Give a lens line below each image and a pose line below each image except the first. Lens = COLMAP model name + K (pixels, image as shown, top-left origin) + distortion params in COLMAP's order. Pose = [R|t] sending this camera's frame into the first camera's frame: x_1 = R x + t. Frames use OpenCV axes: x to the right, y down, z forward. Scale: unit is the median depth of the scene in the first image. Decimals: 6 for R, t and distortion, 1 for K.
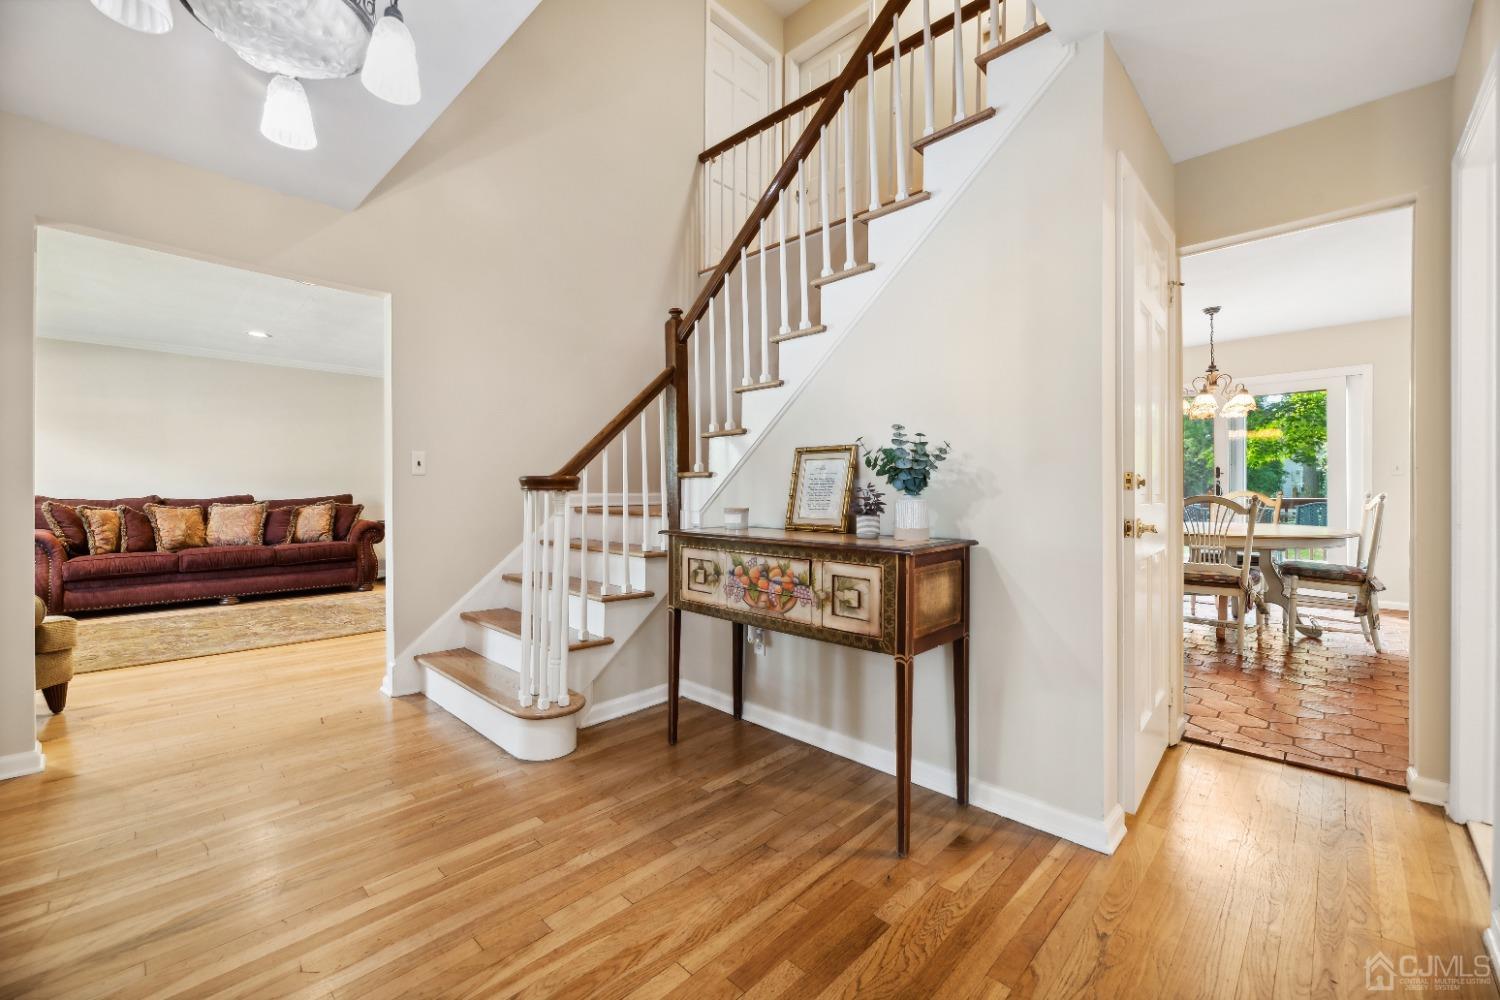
lens RADIAL K [[611.6, 0, 748.8], [0, 611.6, 495.2], [0, 0, 1]] dist [0.001528, -0.000983]
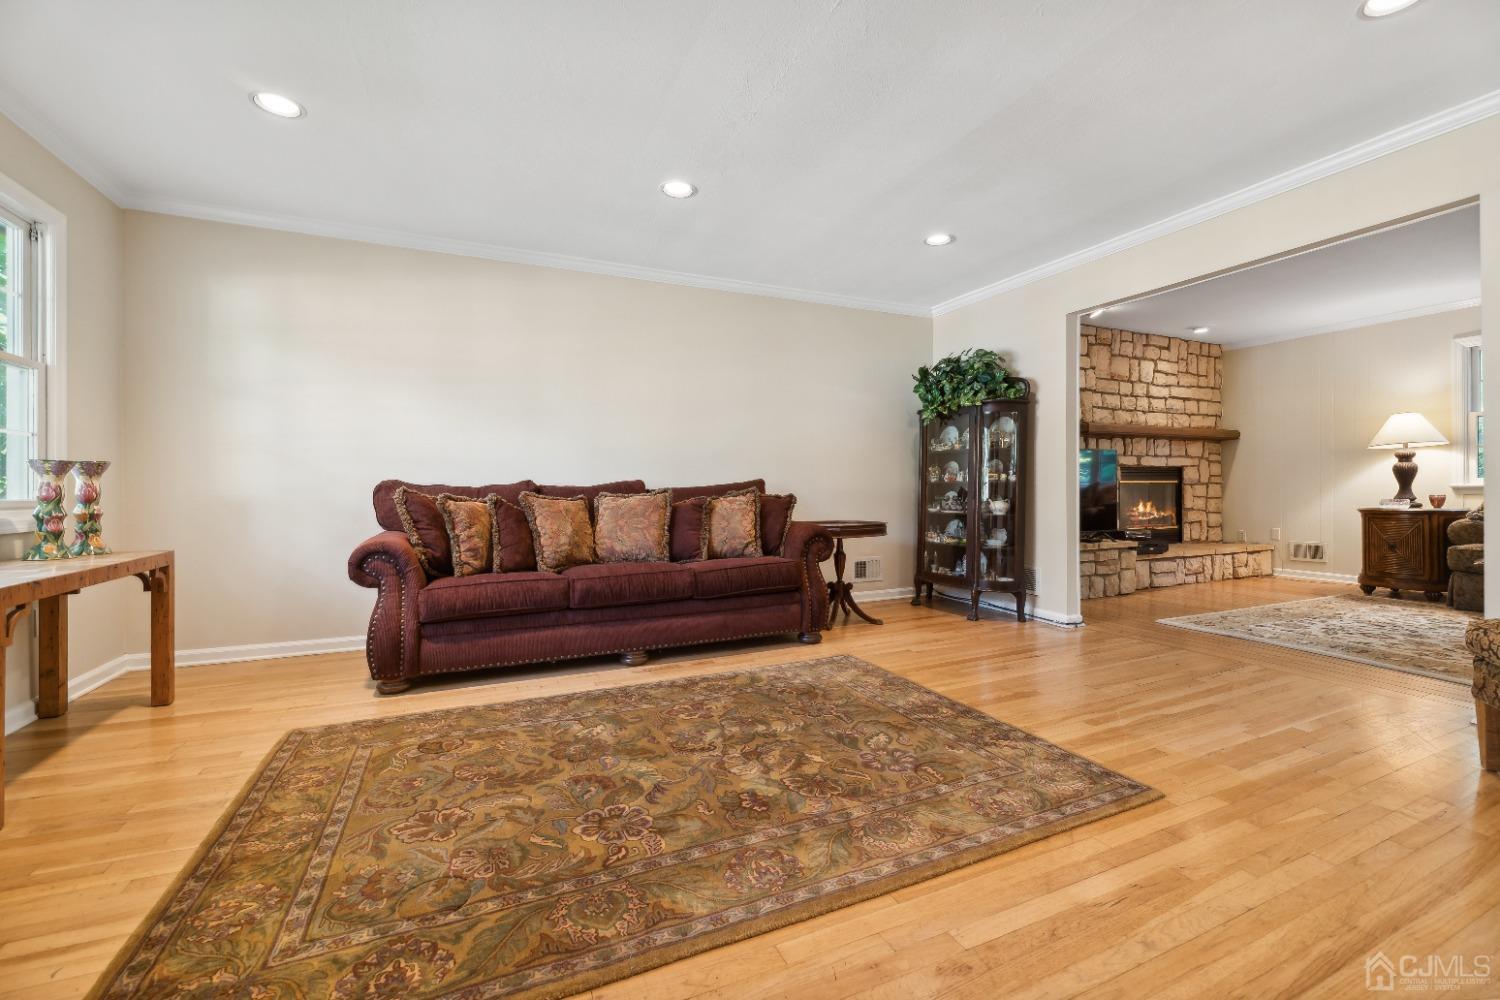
lens RADIAL K [[611.6, 0, 741.5], [0, 611.6, 494.6], [0, 0, 1]] dist [0.001528, -0.000983]
pose [[0.928455, -0.004047, -0.371423, -0.557983], [0.004747, 0.999988, 0.000971, 0.017244], [0.371414, -0.002664, 0.928463, 0.516209]]
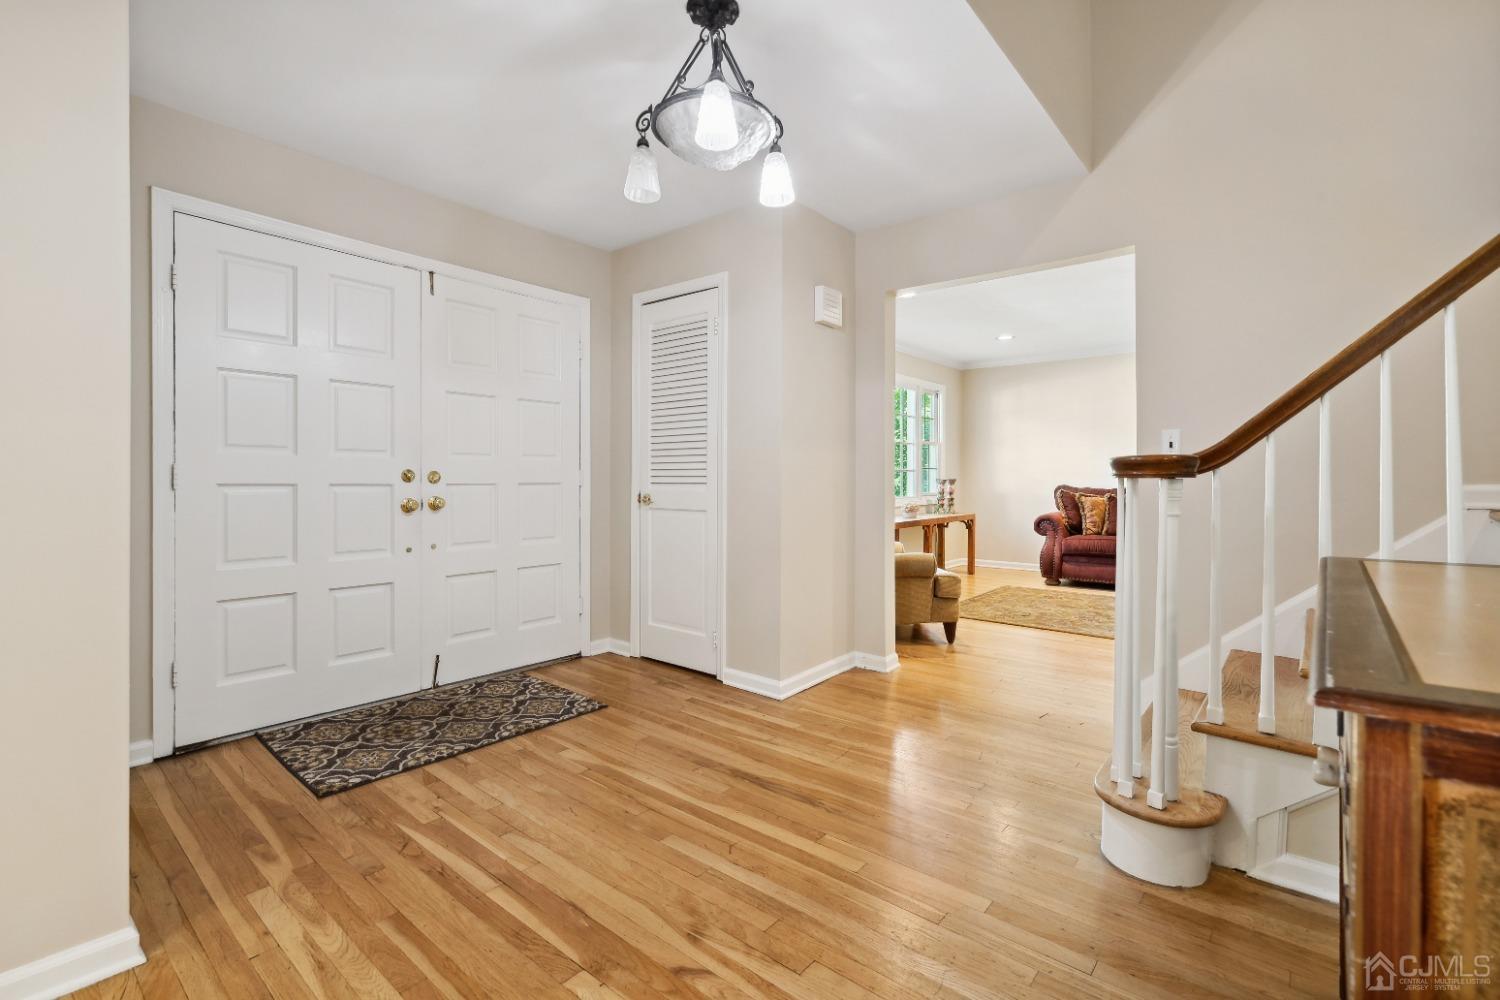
lens RADIAL K [[670.9, 0, 739.0], [0, 670.9, 479.5], [0, 0, 1]] dist [0.003616, 0.000317]
pose [[0.065952, -0.004465, -0.997813, 0.176144], [-0.006510, 0.999967, -0.004905, 0.000918], [0.997802, 0.006819, 0.065921, 0.230536]]
